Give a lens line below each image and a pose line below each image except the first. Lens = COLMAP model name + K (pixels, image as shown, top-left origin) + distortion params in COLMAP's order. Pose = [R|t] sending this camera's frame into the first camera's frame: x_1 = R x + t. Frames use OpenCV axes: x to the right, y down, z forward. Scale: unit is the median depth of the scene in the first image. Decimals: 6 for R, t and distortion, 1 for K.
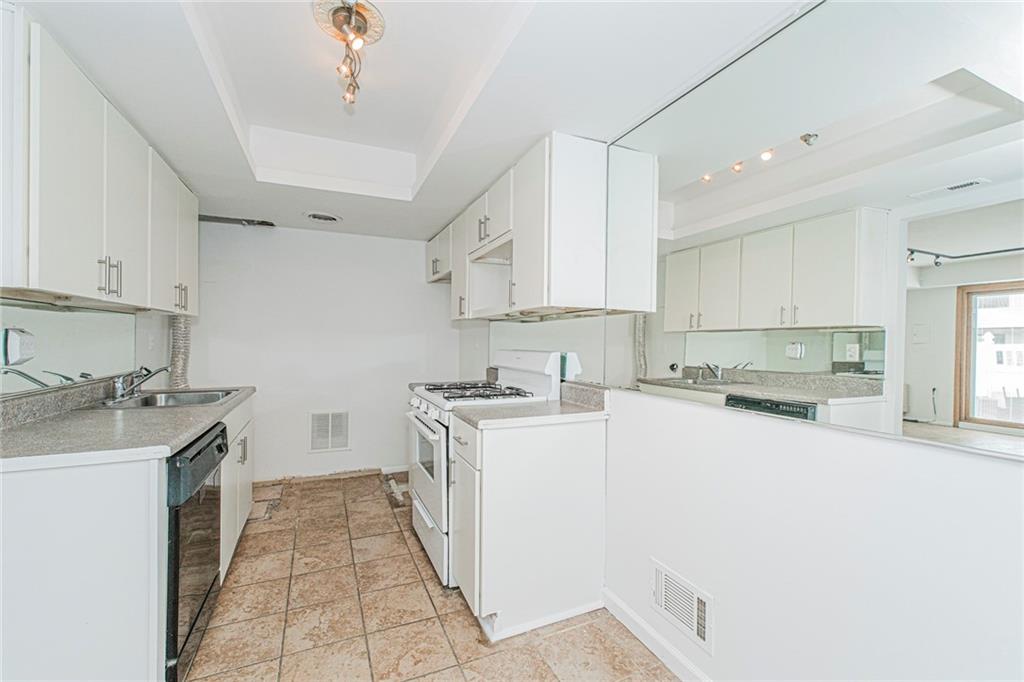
lens RADIAL K [[430.5, 0, 513.9], [0, 430.5, 341.5], [0, 0, 1]] dist [-0.002455, -0.000043]
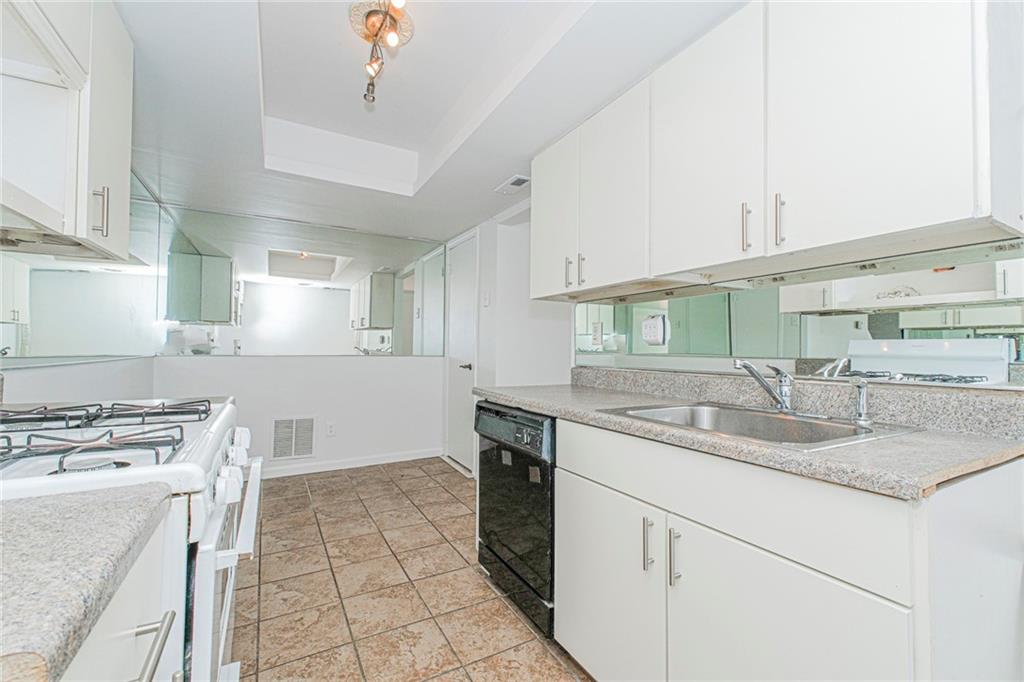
lens RADIAL K [[430.5, 0, 513.9], [0, 430.5, 341.5], [0, 0, 1]] dist [-0.002455, -0.000043]
pose [[-0.995333, -0.011915, -0.095762, -0.581459], [-0.010966, 0.999885, -0.010436, 0.061718], [0.095876, -0.009338, -0.995350, 1.916543]]
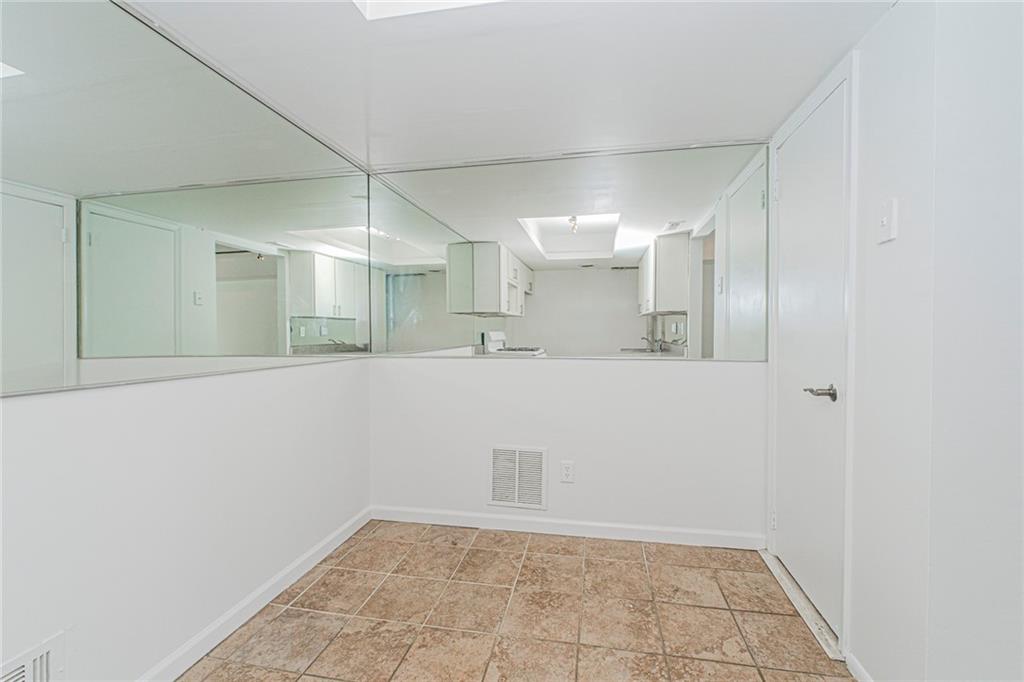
lens RADIAL K [[430.5, 0, 513.9], [0, 430.5, 341.5], [0, 0, 1]] dist [-0.002455, -0.000043]
pose [[-0.817712, -0.008892, 0.575559, -0.542076], [0.006349, 0.999681, 0.024465, 0.029876], [-0.575593, 0.023660, -0.817394, 0.935134]]
